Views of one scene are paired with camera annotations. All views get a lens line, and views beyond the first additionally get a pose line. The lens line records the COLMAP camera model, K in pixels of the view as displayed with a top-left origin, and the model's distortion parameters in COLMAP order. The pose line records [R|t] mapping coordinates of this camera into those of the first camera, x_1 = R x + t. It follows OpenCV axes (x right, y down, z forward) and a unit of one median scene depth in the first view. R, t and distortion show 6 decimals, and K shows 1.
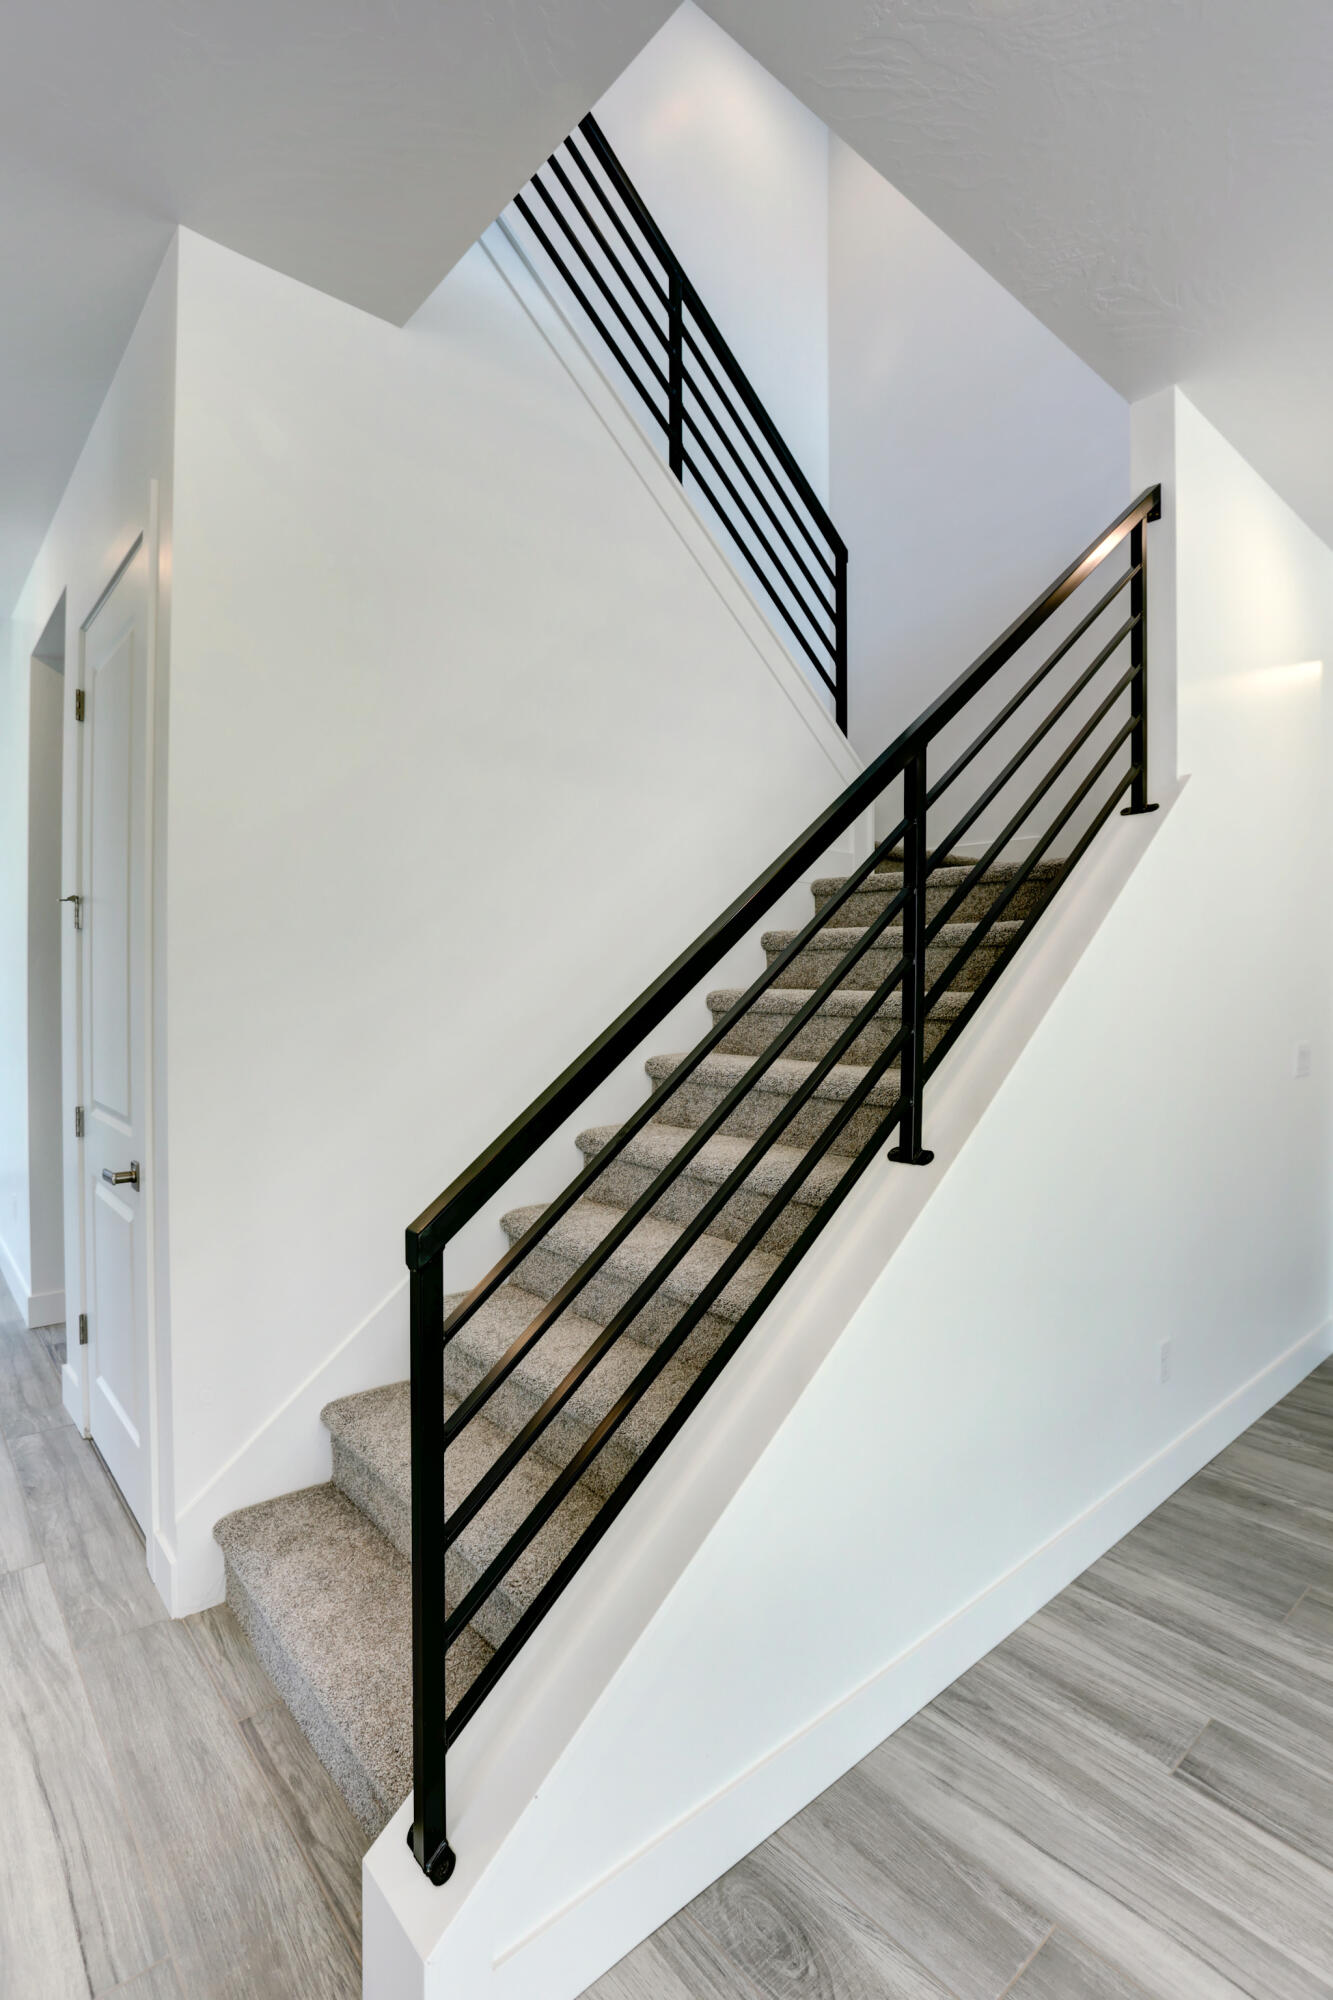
lens RADIAL K [[975.7, 0, 671.6], [0, 975.7, 997.1], [0, 0, 1]] dist [-0.060827, 0.022380]
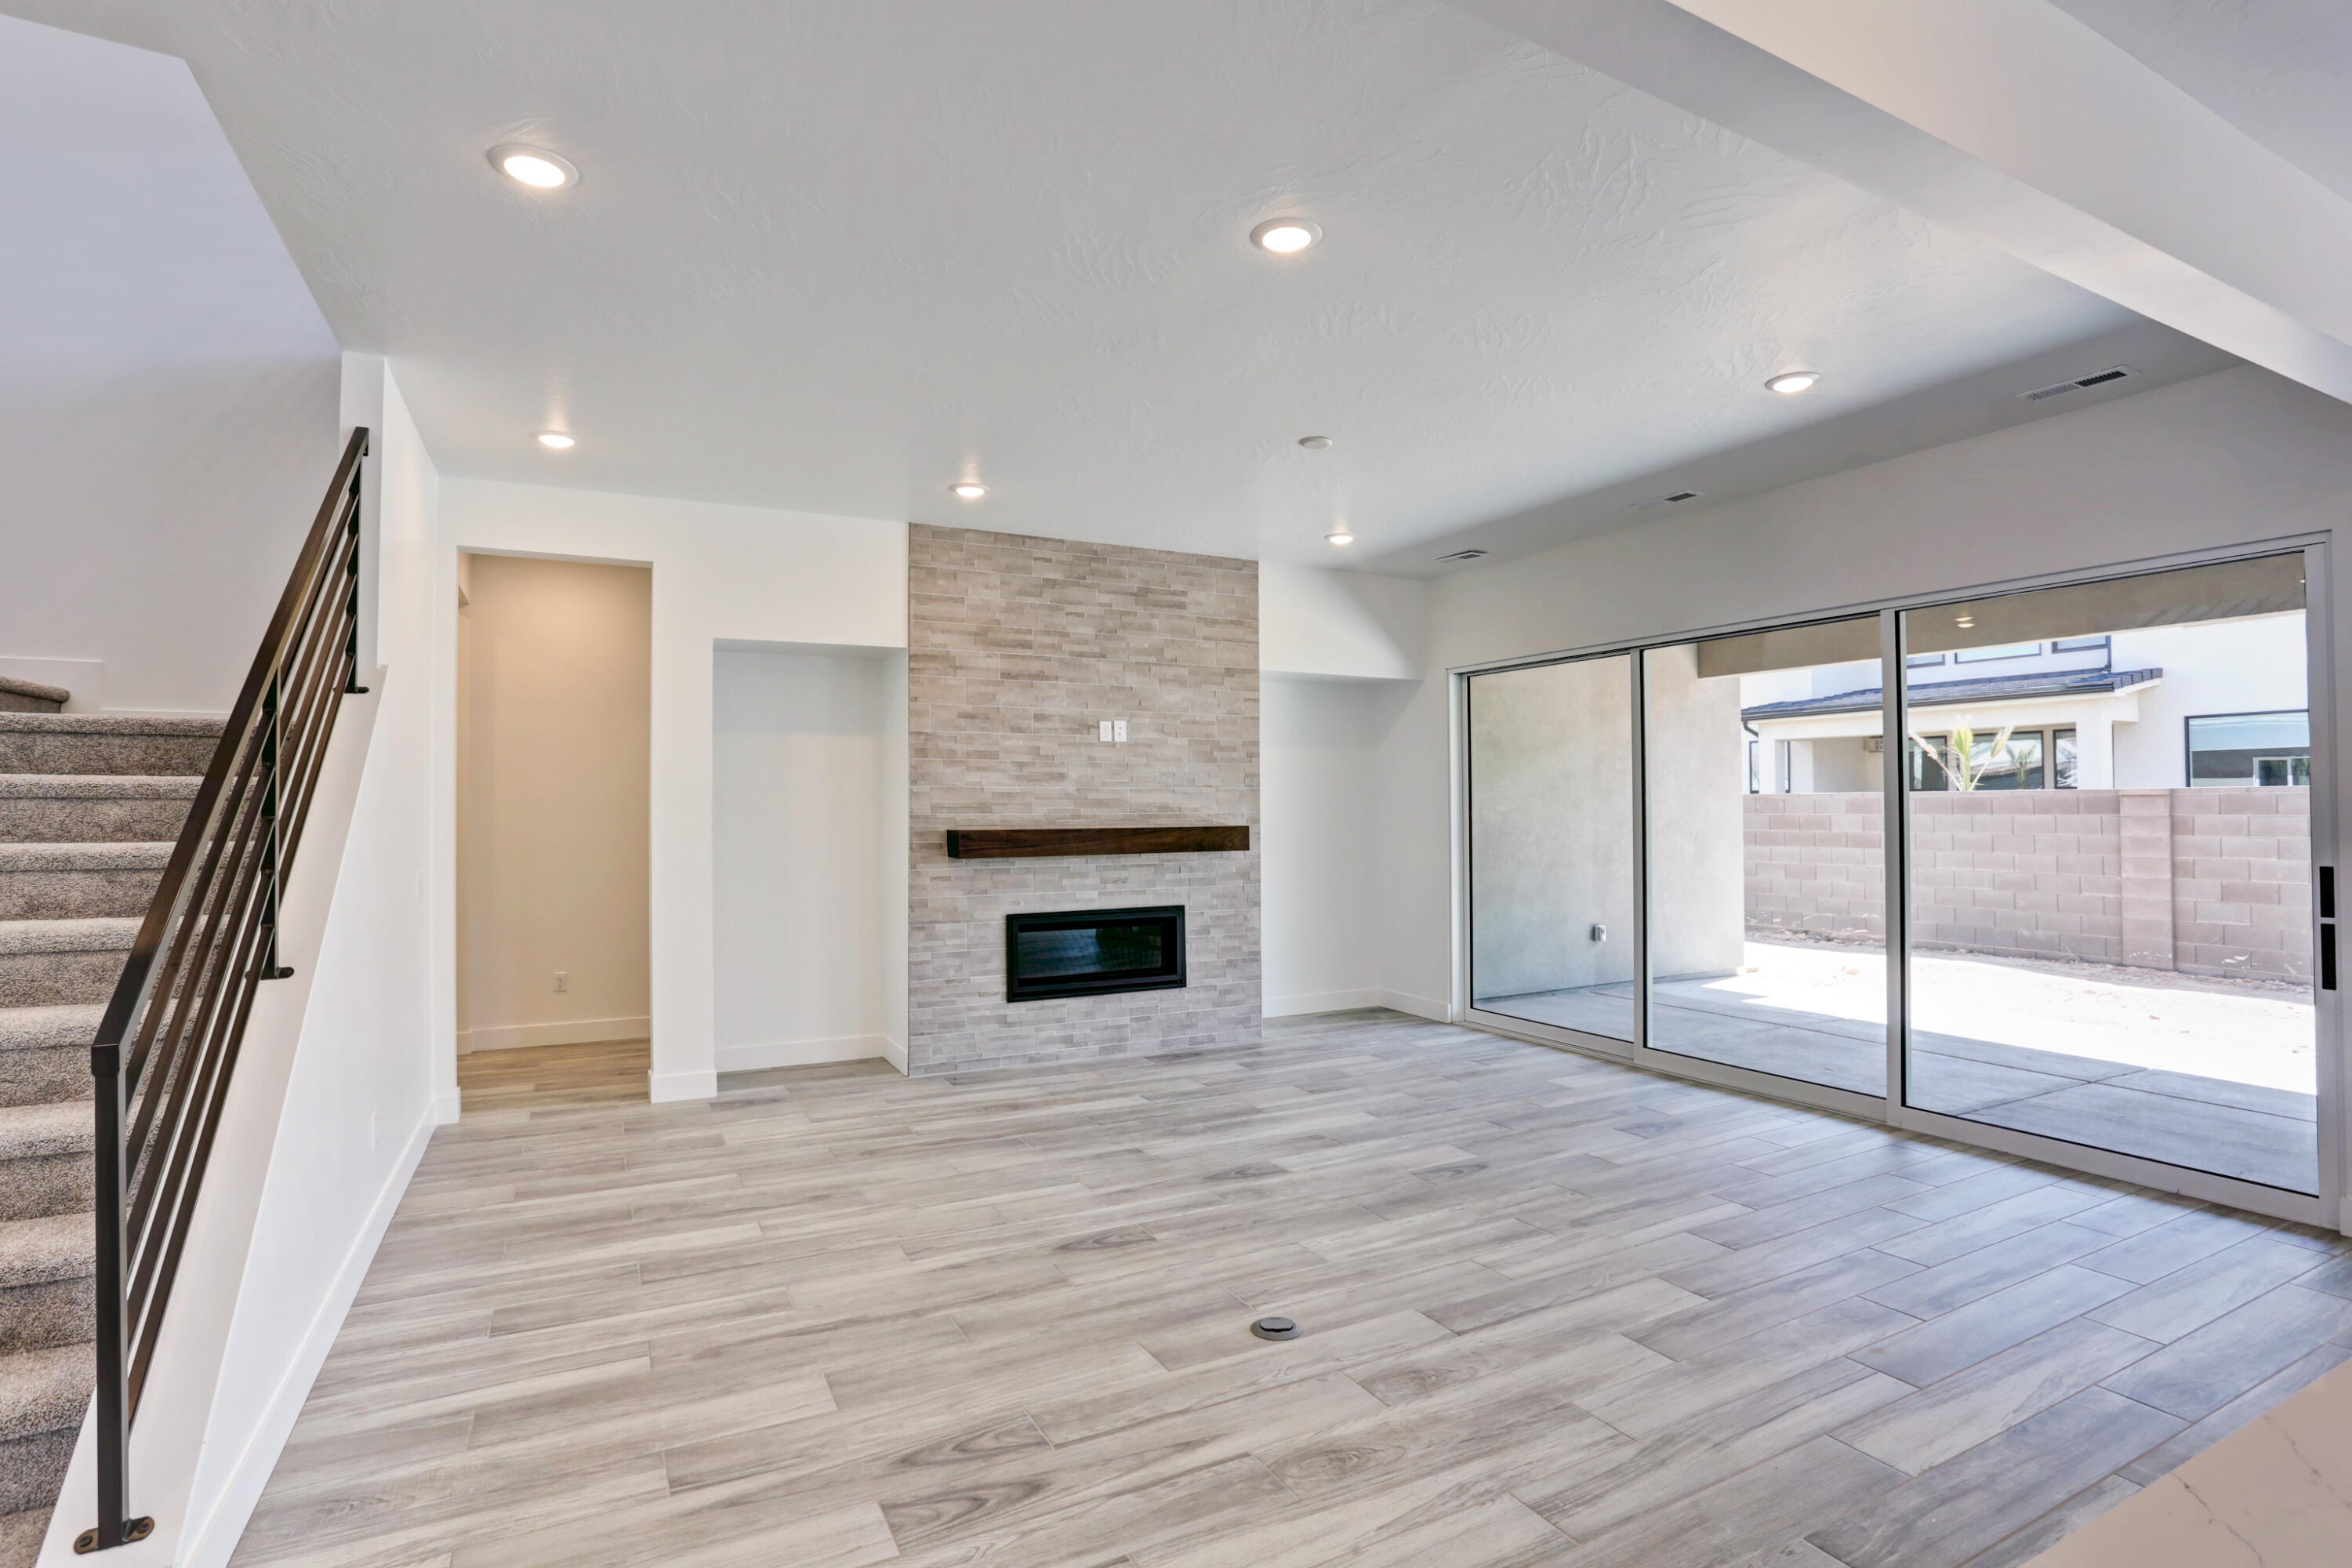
lens RADIAL K [[1147.4, 0, 1181.0], [0, 1147.4, 789.8], [0, 0, 1]] dist [-0.060827, 0.022380]
pose [[0.232177, 0.009069, 0.972631, -0.684025], [0.012056, 0.999853, -0.012201, -0.036008], [-0.972599, 0.014559, 0.232033, -0.383576]]
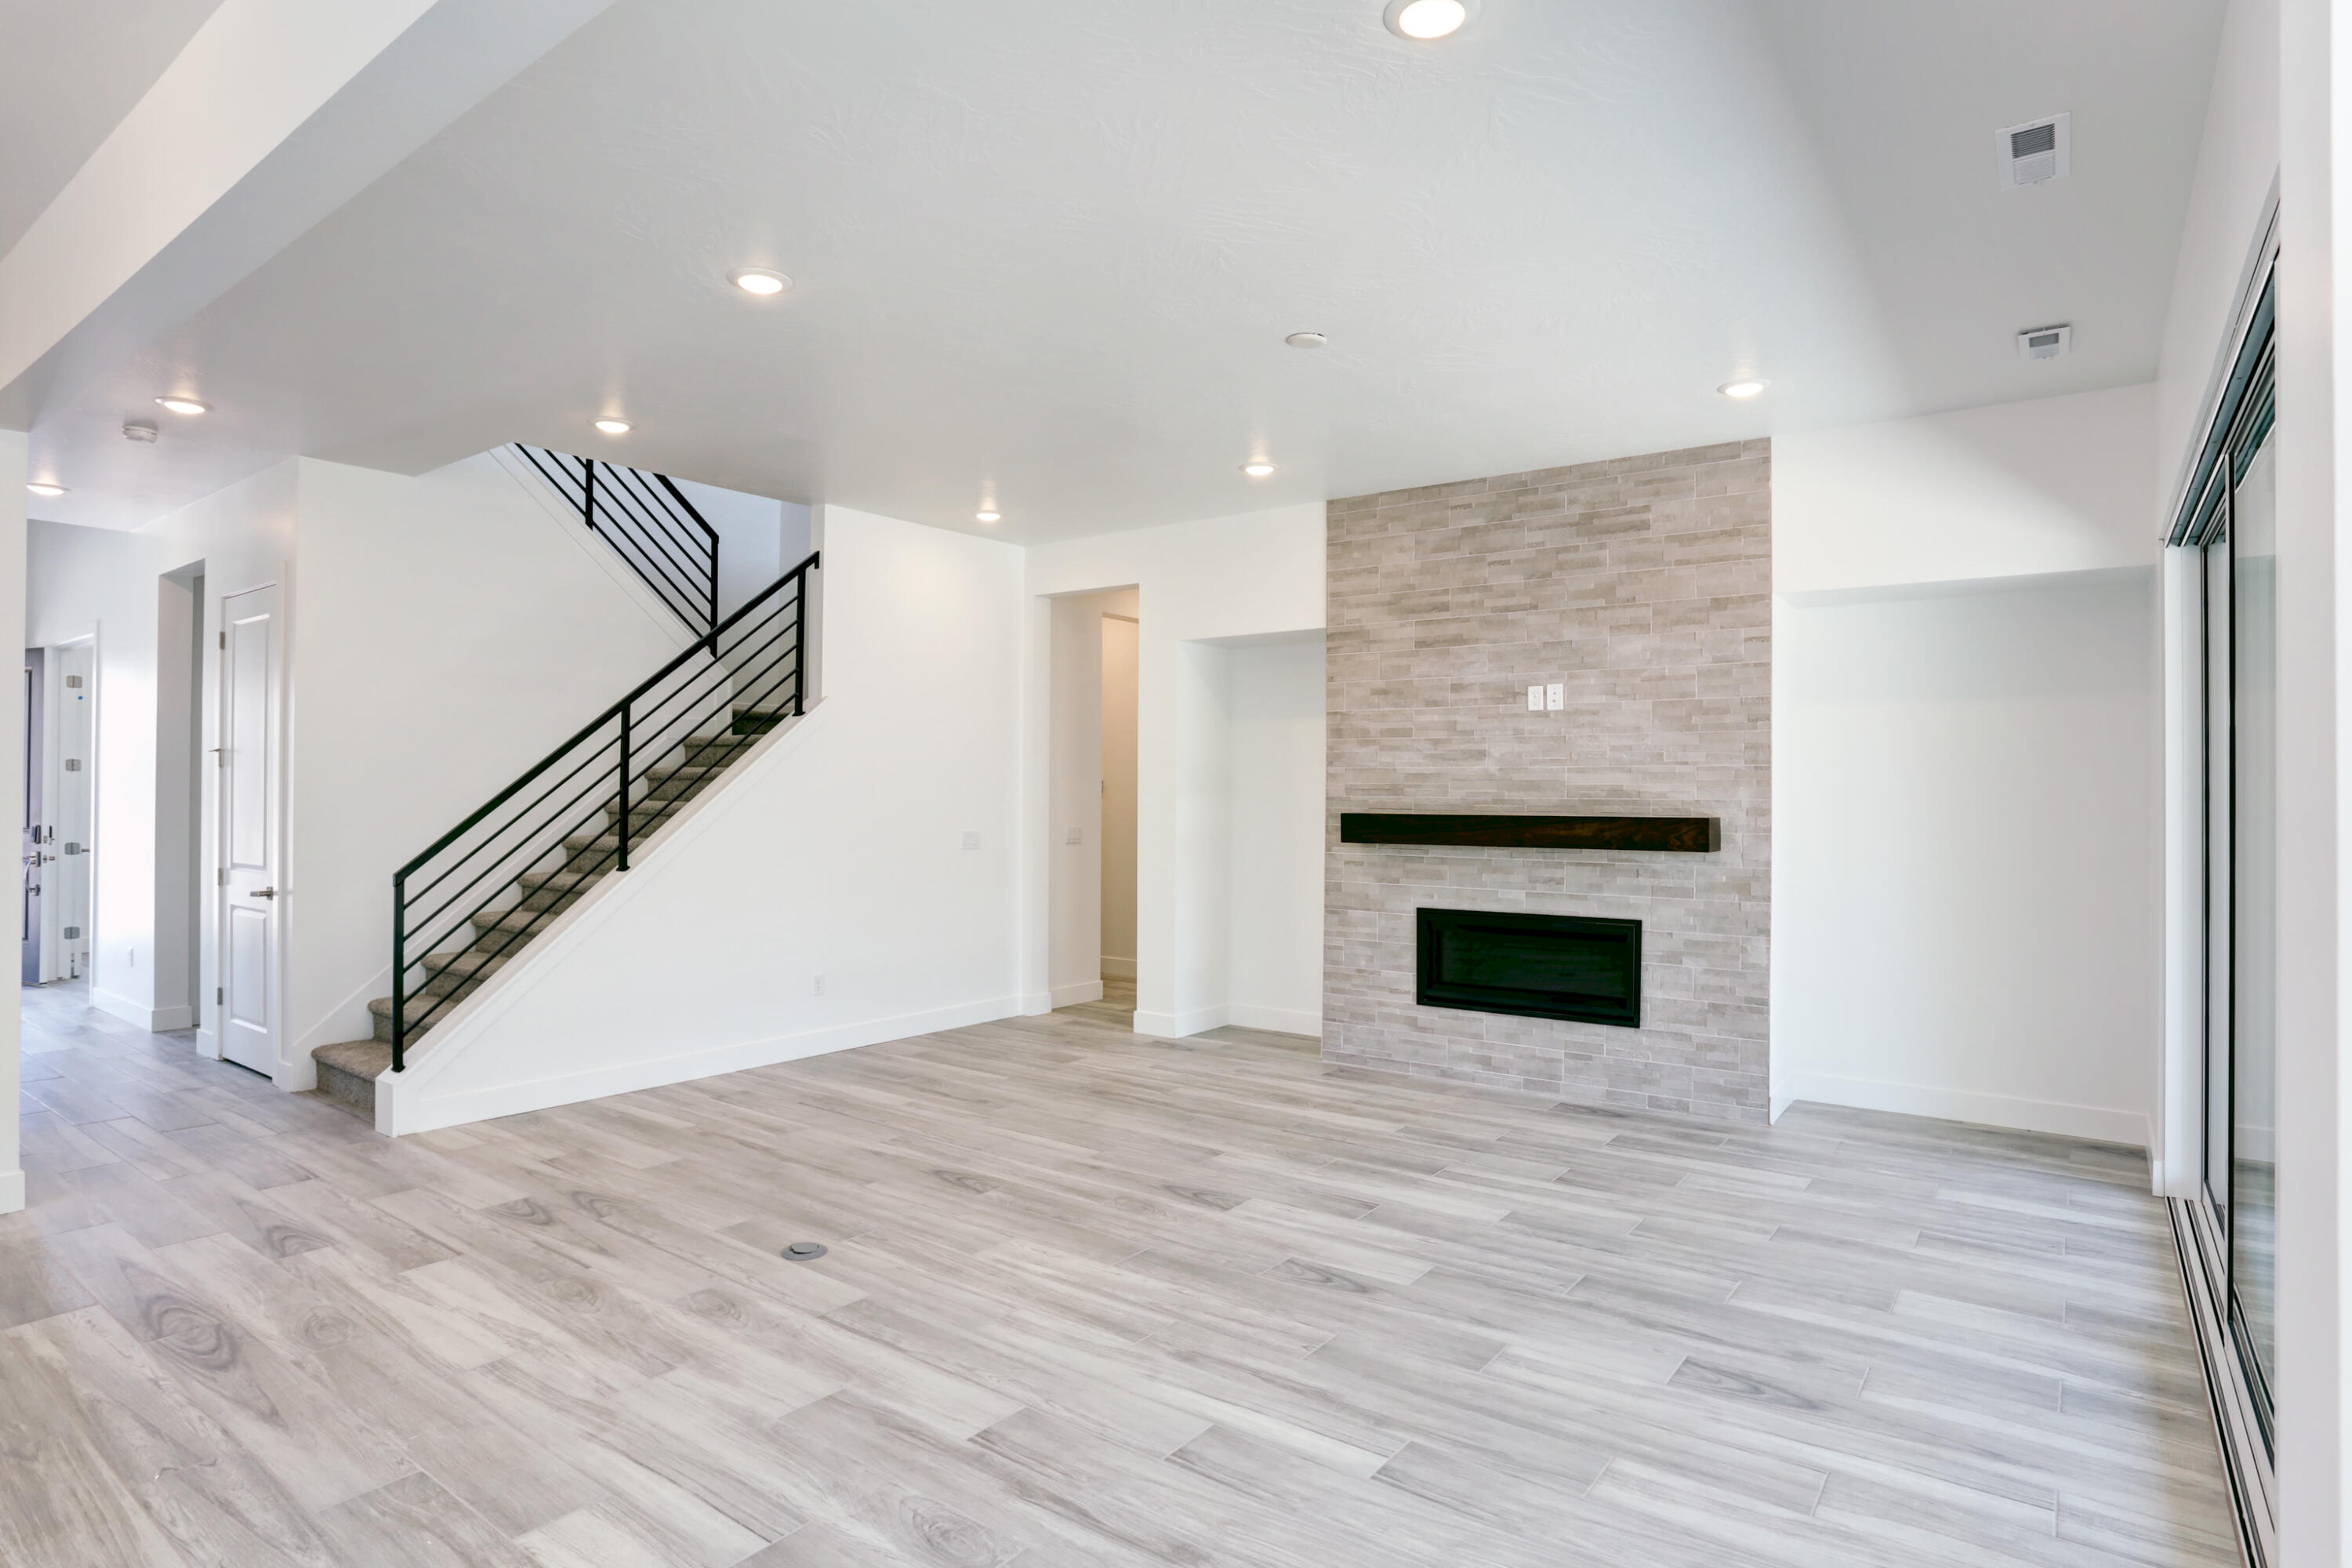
lens RADIAL K [[1254.2, 0, 1178.5], [0, 1254.2, 782.7], [0, 0, 1]] dist [-0.070056, 0.014412]
pose [[0.978038, 0.003937, 0.208389, 0.740869], [-0.001109, 0.999906, -0.013687, -0.011031], [-0.208424, 0.013155, 0.977950, -1.821965]]
